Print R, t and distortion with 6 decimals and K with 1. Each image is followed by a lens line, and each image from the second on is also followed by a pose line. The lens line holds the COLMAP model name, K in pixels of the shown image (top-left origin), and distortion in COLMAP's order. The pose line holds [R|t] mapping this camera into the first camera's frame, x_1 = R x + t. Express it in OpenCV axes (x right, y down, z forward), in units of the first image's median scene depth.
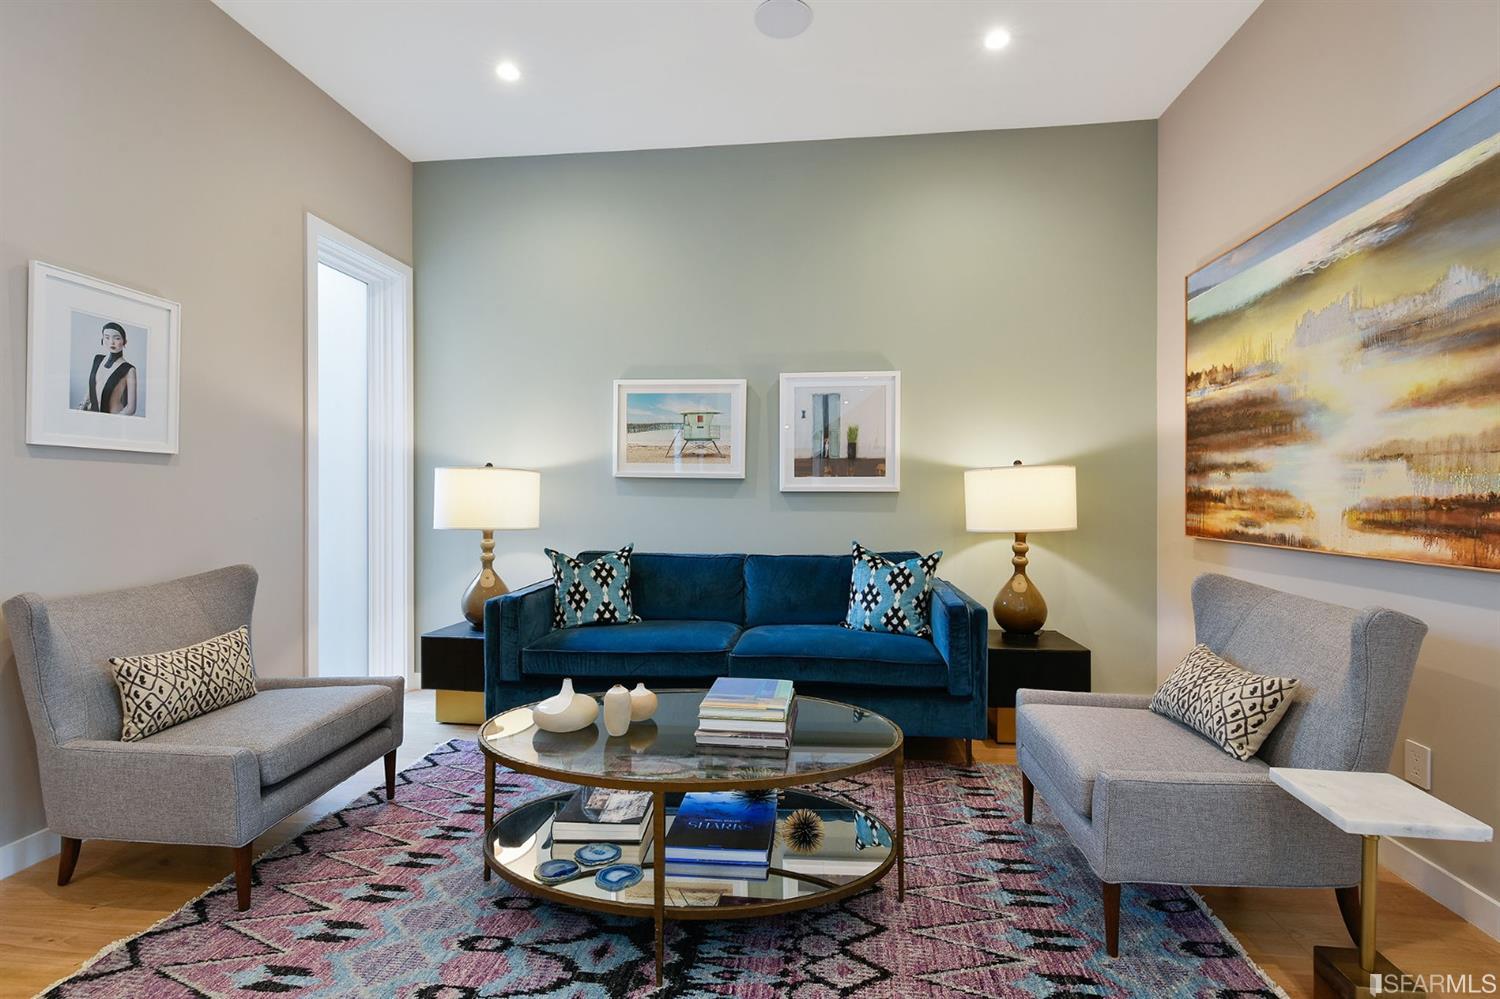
lens RADIAL K [[658.0, 0, 750.4], [0, 658.0, 496.1], [0, 0, 1]] dist [0.002451, 0.001936]
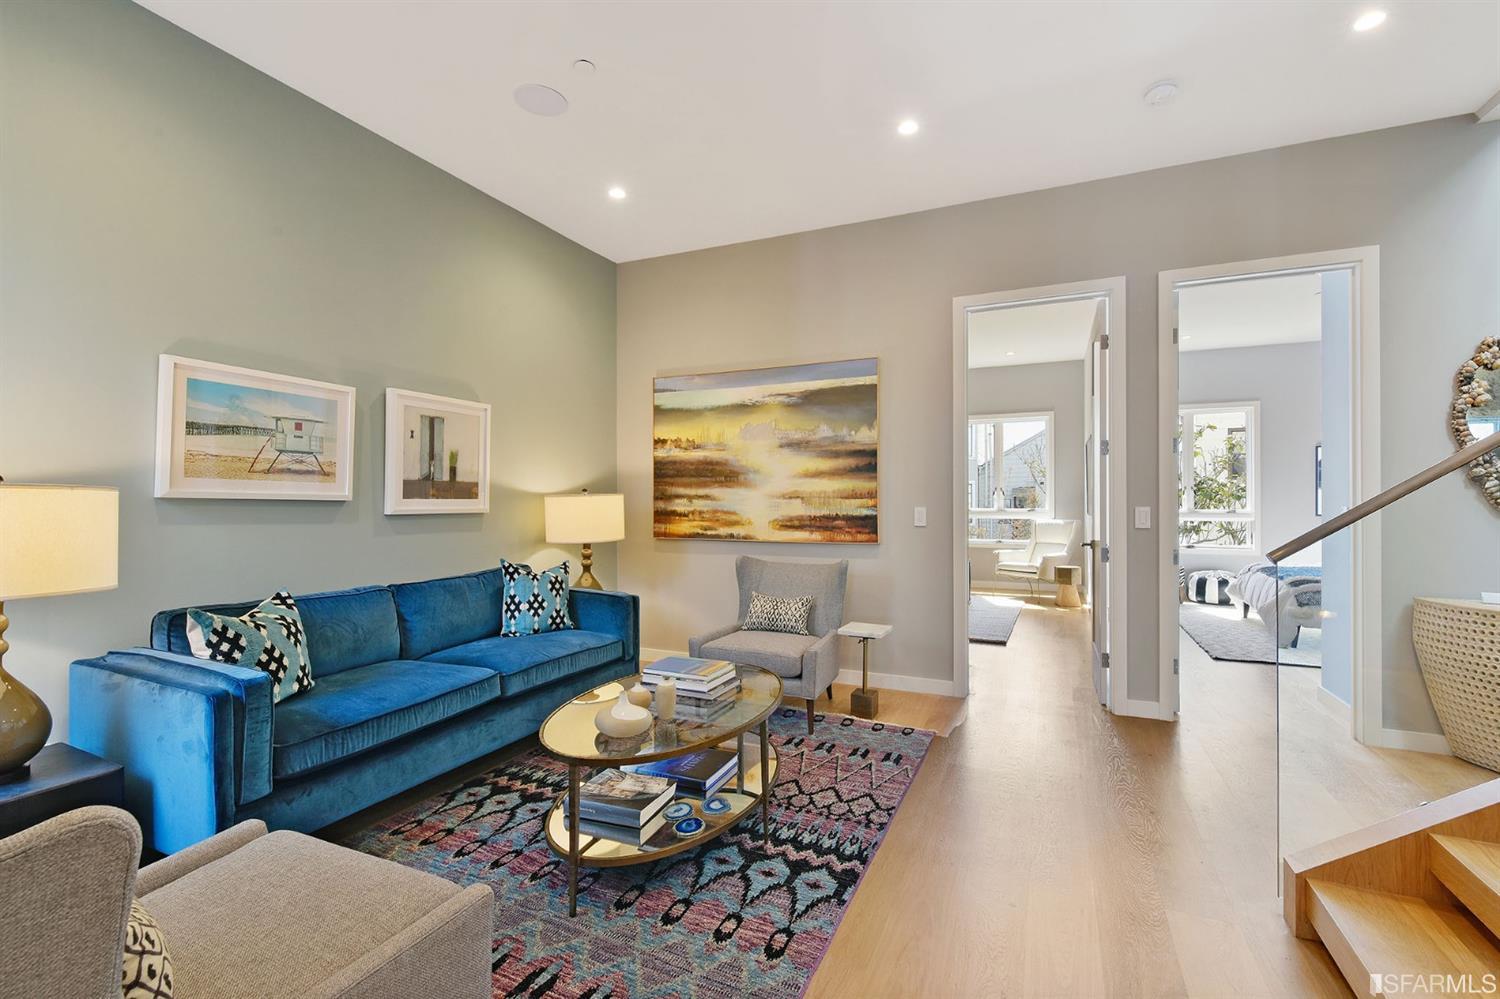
lens RADIAL K [[658.0, 0, 735.9], [0, 658.0, 499.7], [0, 0, 1]] dist [0.002451, 0.001936]
pose [[0.329450, 0.000115, 0.944173, -0.858615], [0.001784, 0.999998, -0.000744, -0.033798], [-0.944171, 0.001930, 0.329449, 0.294893]]
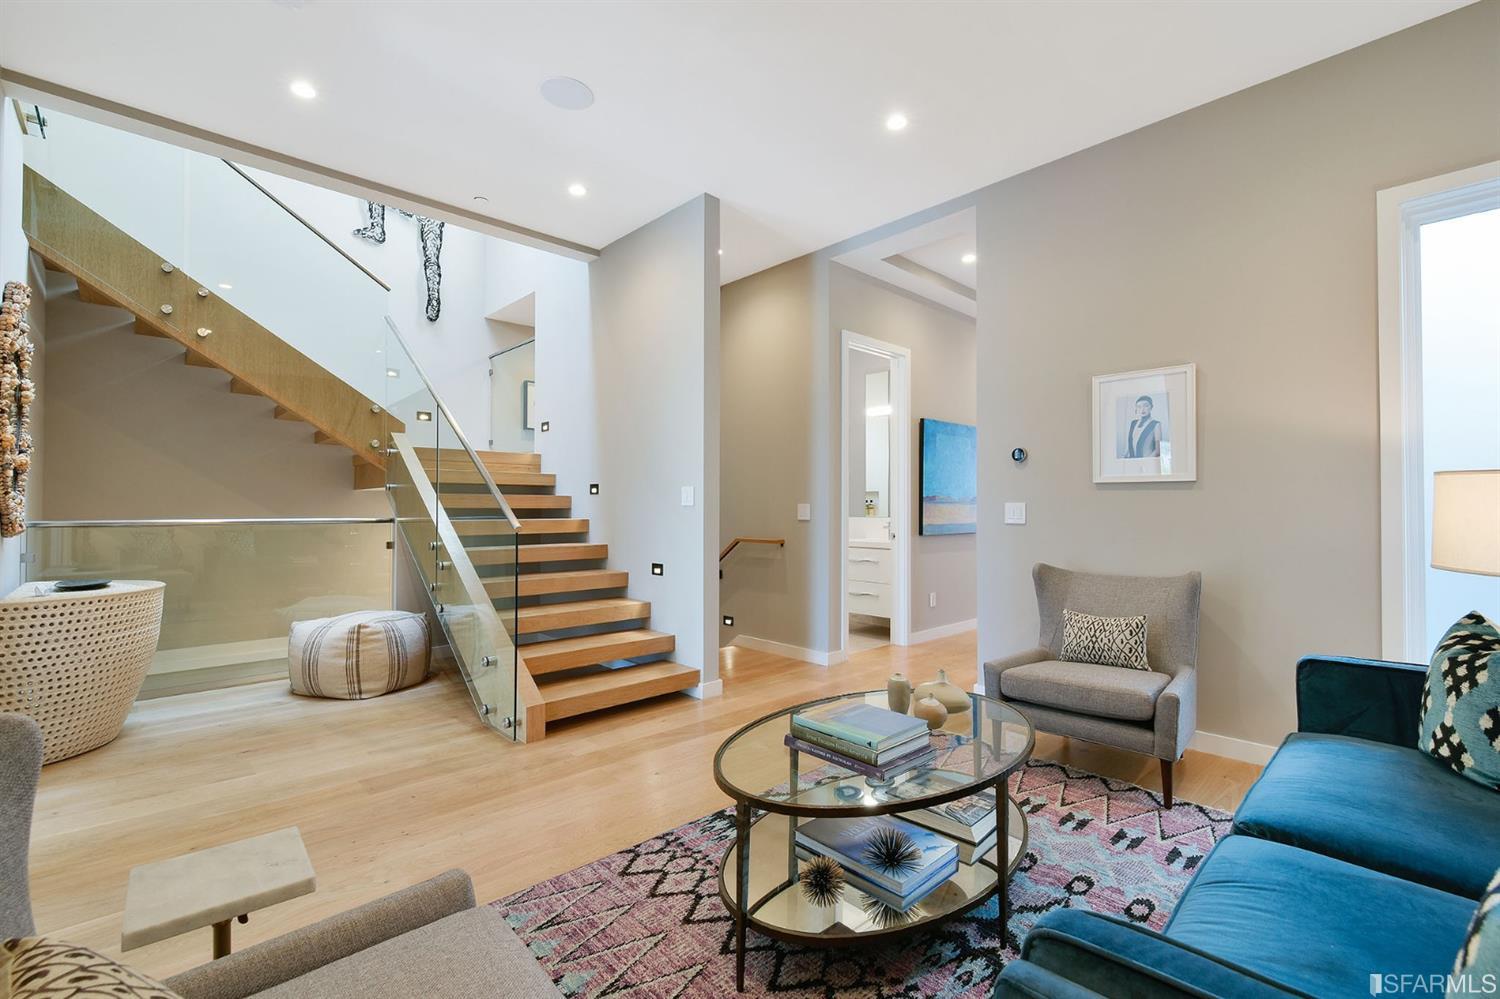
lens RADIAL K [[658.0, 0, 769.6], [0, 658.0, 501.7], [0, 0, 1]] dist [0.002451, 0.001936]
pose [[-0.621600, -0.009722, -0.783275, 0.561562], [-0.001675, 0.999937, -0.011081, -0.006115], [0.783333, -0.005576, -0.621577, 0.997595]]
